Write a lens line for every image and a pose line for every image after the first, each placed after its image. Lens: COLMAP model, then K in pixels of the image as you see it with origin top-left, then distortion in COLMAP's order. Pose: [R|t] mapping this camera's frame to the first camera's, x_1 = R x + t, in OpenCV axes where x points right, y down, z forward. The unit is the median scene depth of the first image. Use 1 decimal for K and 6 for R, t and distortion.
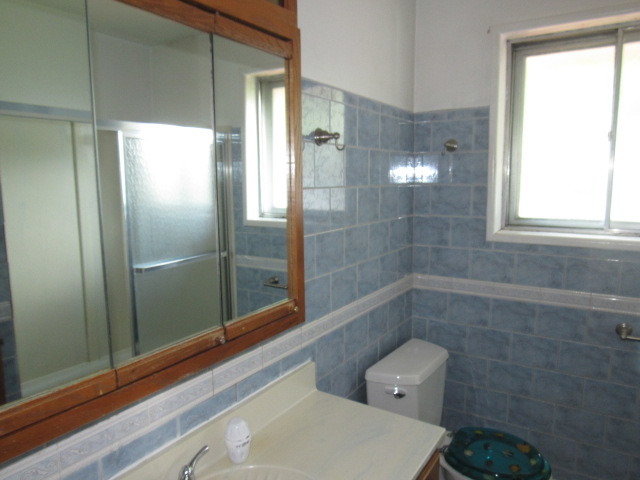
lens RADIAL K [[455.6, 0, 320.1], [0, 455.6, 239.8], [0, 0, 1]] dist [-0.025358, 0.006355]
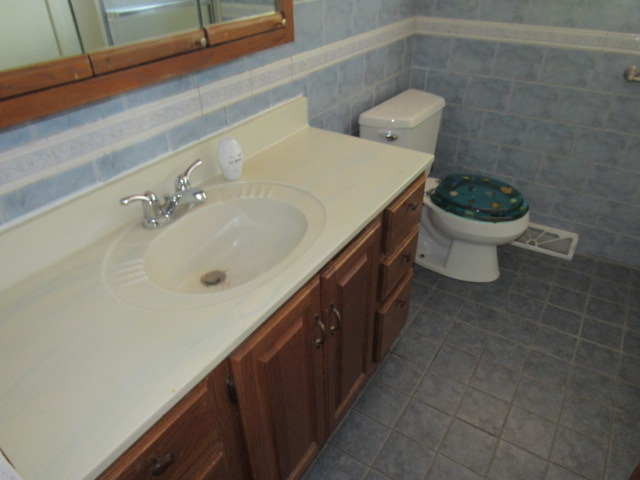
lens RADIAL K [[455.6, 0, 320.2], [0, 455.6, 240.5], [0, 0, 1]] dist [-0.025358, 0.006355]
pose [[0.999992, -0.002064, 0.003295, 0.011895], [0.000436, 0.901707, 0.432347, 0.110446], [-0.003863, -0.432343, 0.901701, -0.005265]]
